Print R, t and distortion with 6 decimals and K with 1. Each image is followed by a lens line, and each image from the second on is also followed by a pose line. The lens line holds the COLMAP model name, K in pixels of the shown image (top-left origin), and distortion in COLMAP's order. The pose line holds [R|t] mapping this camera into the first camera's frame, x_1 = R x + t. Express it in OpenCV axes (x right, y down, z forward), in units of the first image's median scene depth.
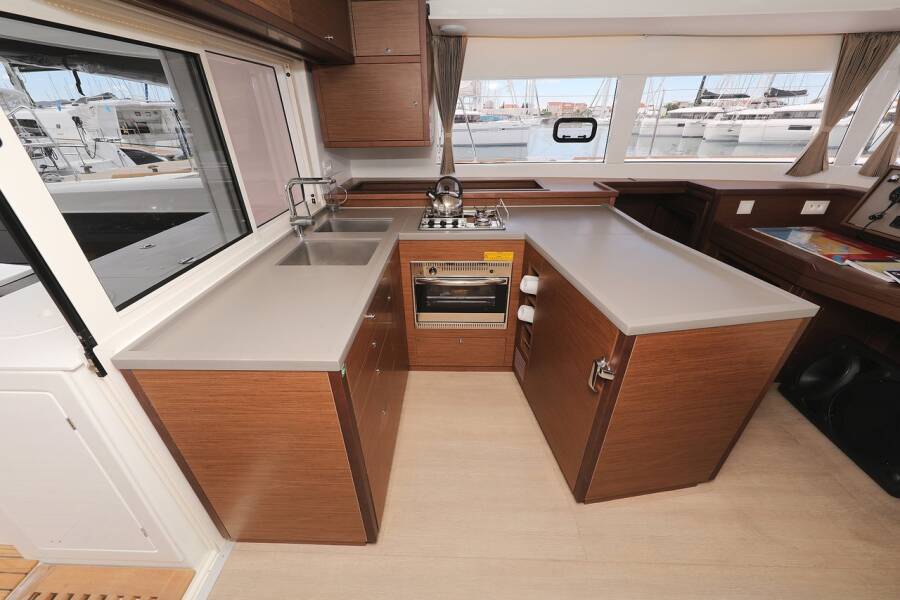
lens RADIAL K [[337.9, 0, 446.2], [0, 337.9, 296.1], [0, 0, 1]] dist [0.000816, -0.000802]
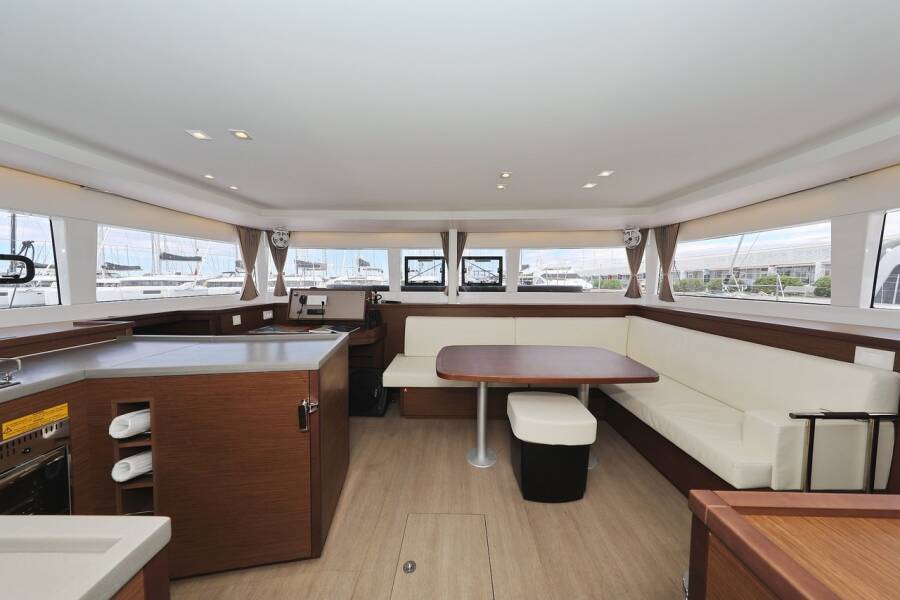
lens RADIAL K [[280.4, 0, 448.3], [0, 280.4, 298.4], [0, 0, 1]] dist [-0.002696, -0.000171]
pose [[-0.009391, -0.051086, 0.998650, -0.292590], [0.473473, 0.879420, 0.049439, 0.019973], [-0.880758, 0.473298, 0.015929, 0.148087]]
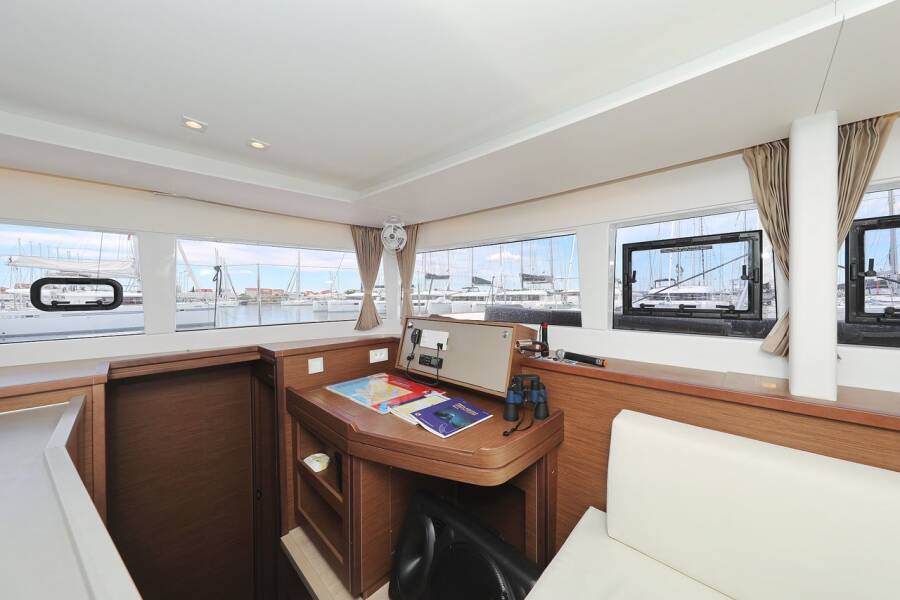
lens RADIAL K [[306.3, 0, 445.2], [0, 306.3, 295.6], [0, 0, 1]] dist [-0.006685, 0.000132]
pose [[0.675764, 0.005208, 0.737100, 0.499180], [0.348991, 0.878536, -0.326158, -0.035061], [-0.649268, 0.477647, 0.591866, 0.183739]]
